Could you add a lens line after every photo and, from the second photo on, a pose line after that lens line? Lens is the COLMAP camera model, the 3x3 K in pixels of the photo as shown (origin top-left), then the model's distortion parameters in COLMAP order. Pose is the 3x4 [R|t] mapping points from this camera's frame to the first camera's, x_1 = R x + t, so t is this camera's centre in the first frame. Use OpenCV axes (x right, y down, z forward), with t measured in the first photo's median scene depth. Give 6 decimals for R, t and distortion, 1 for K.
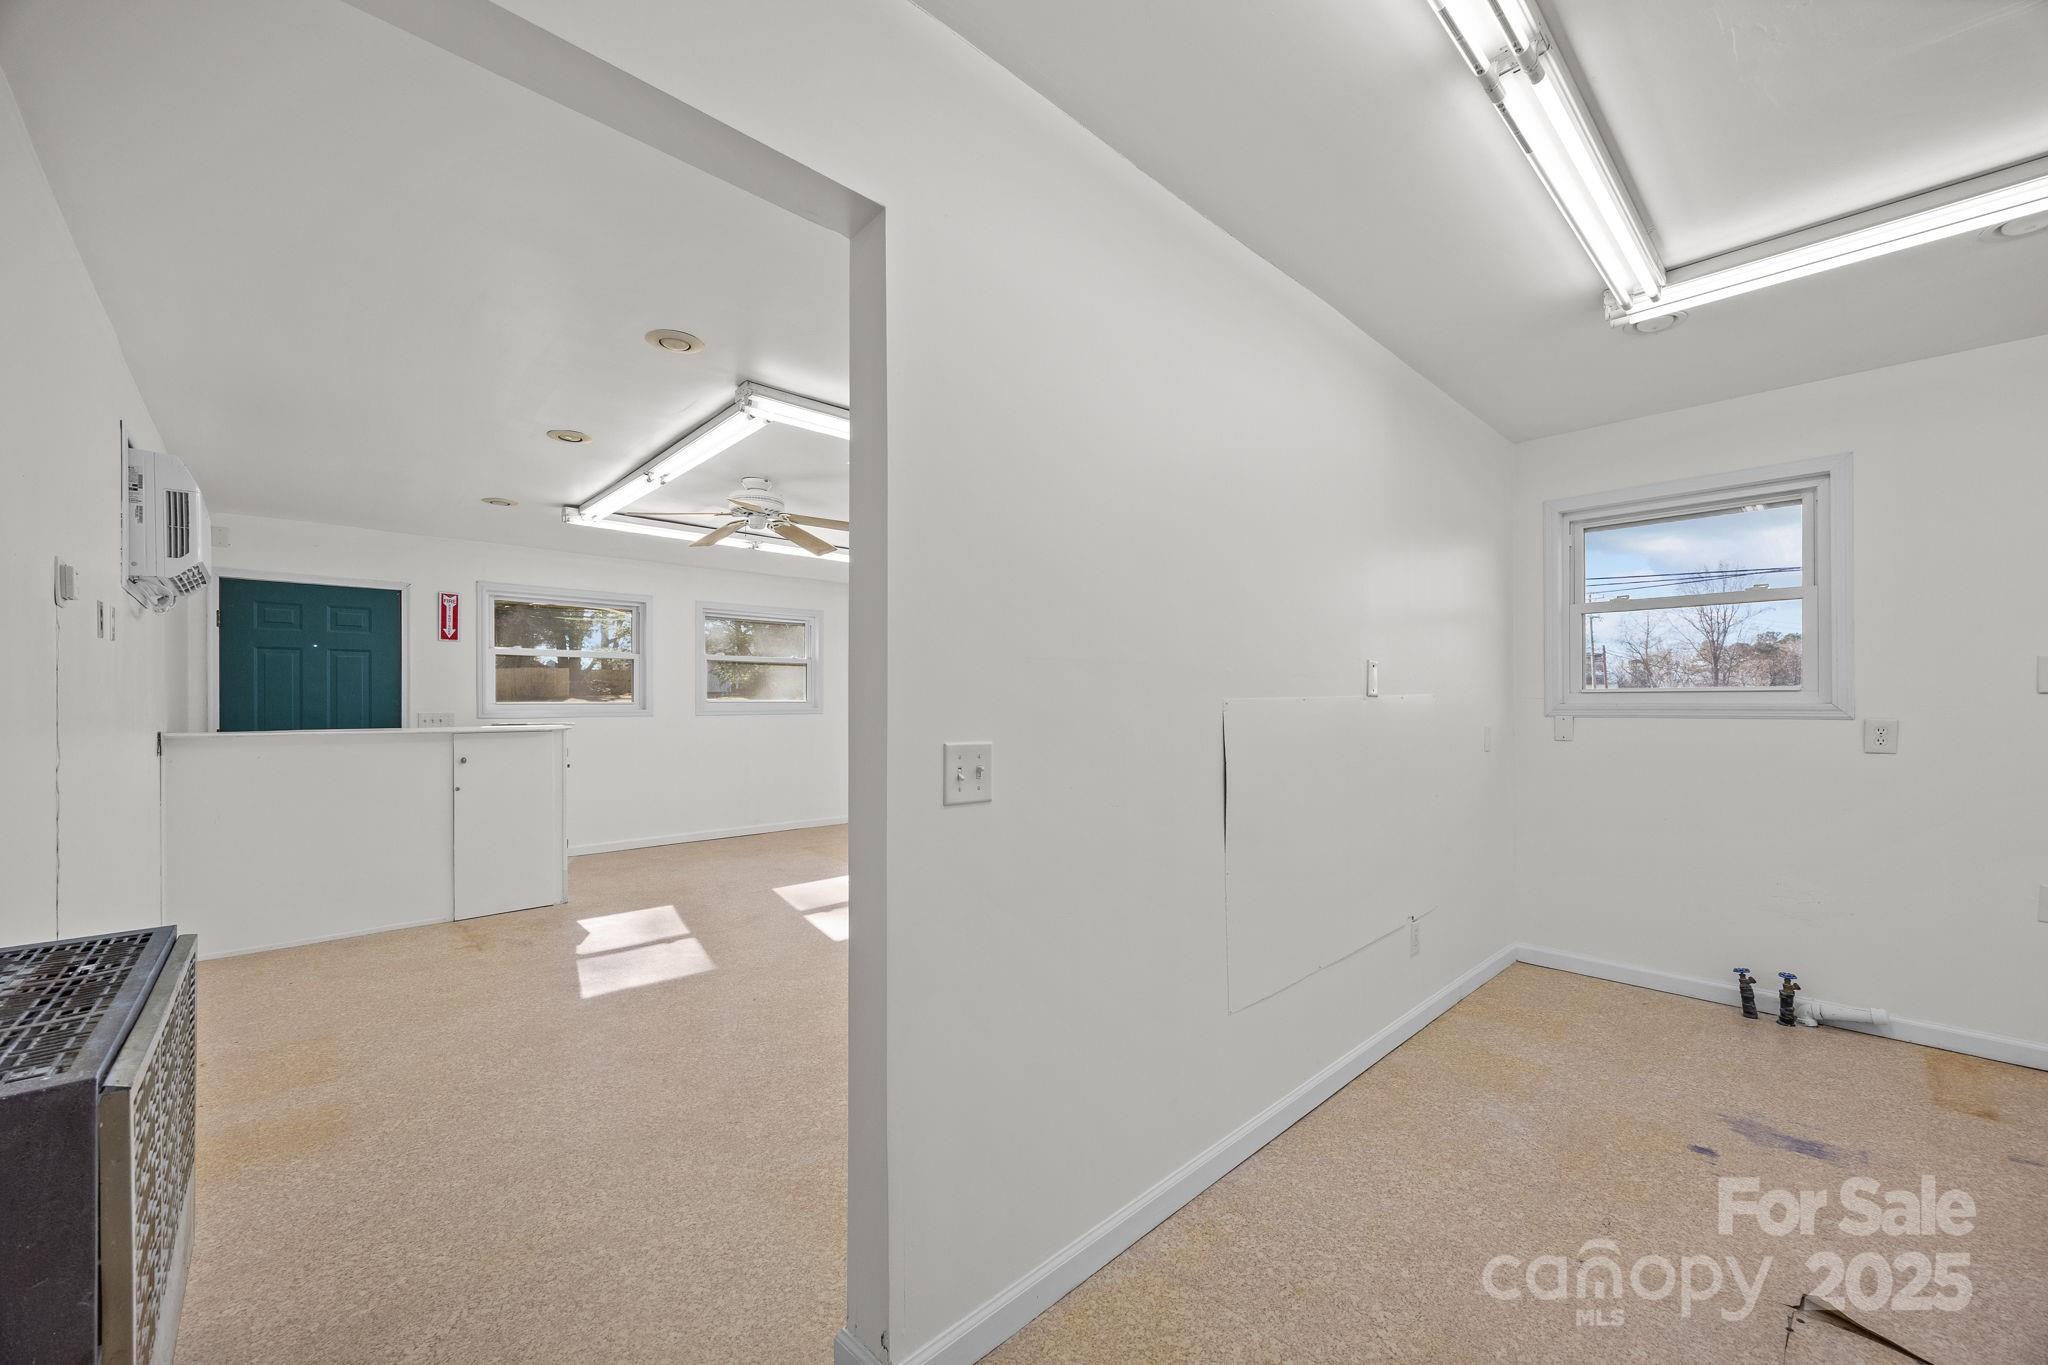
lens RADIAL K [[797.5, 0, 1028.9], [0, 797.5, 704.6], [0, 0, 1]] dist [0.006951, 0.000127]
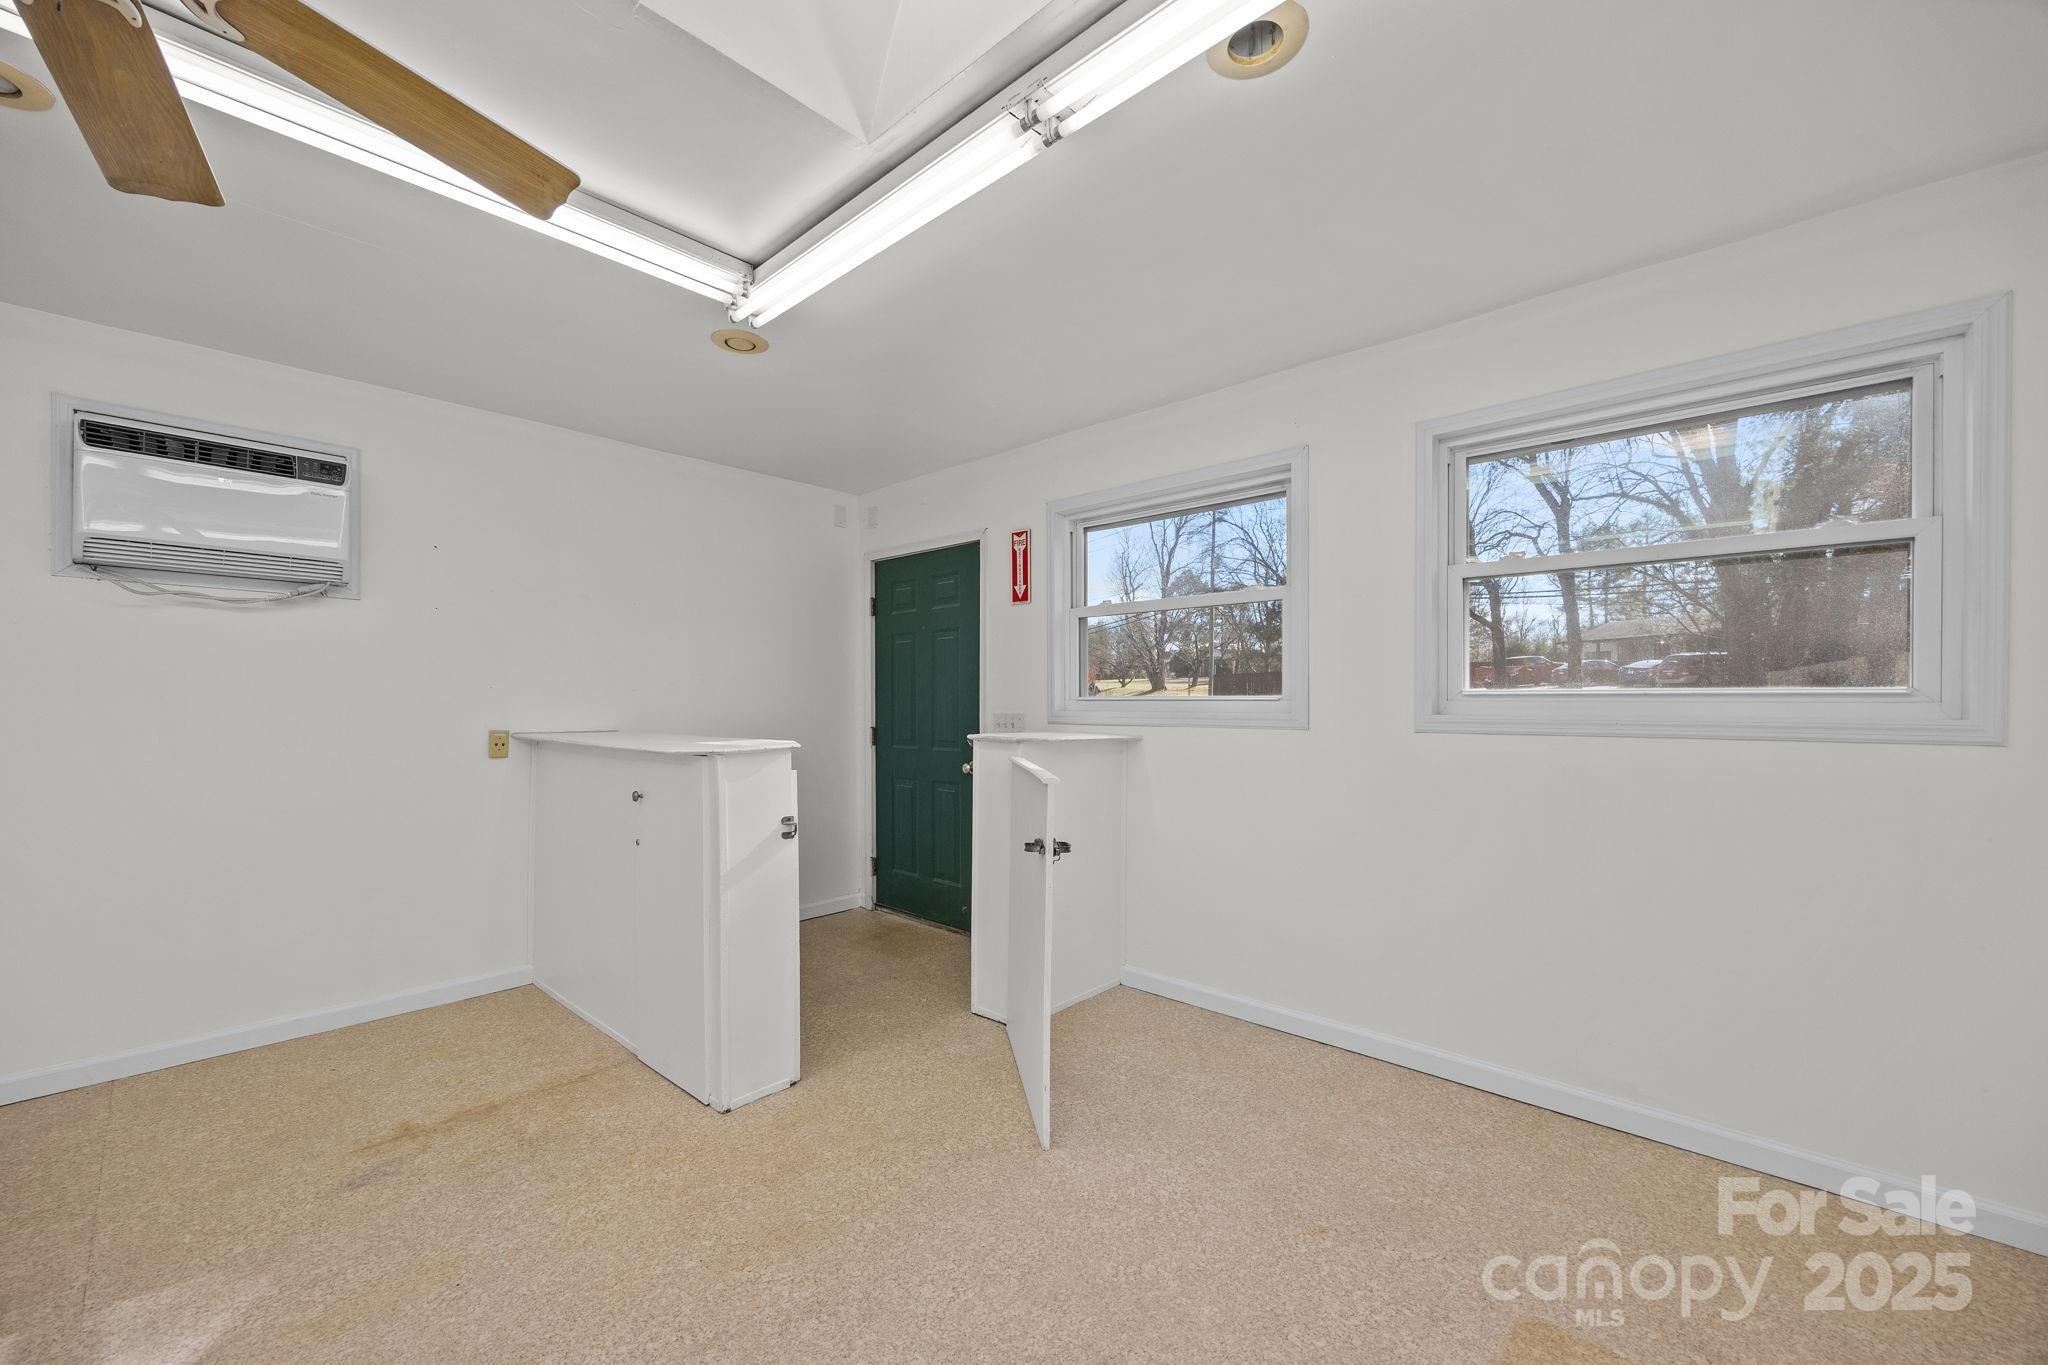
lens RADIAL K [[797.5, 0, 1028.2], [0, 797.5, 696.2], [0, 0, 1]] dist [0.006951, 0.000127]
pose [[0.077355, -0.000595, -0.997003, -0.067643], [-0.000315, 1.000000, -0.000621, -0.002582], [0.997004, 0.000362, 0.077355, 0.956140]]
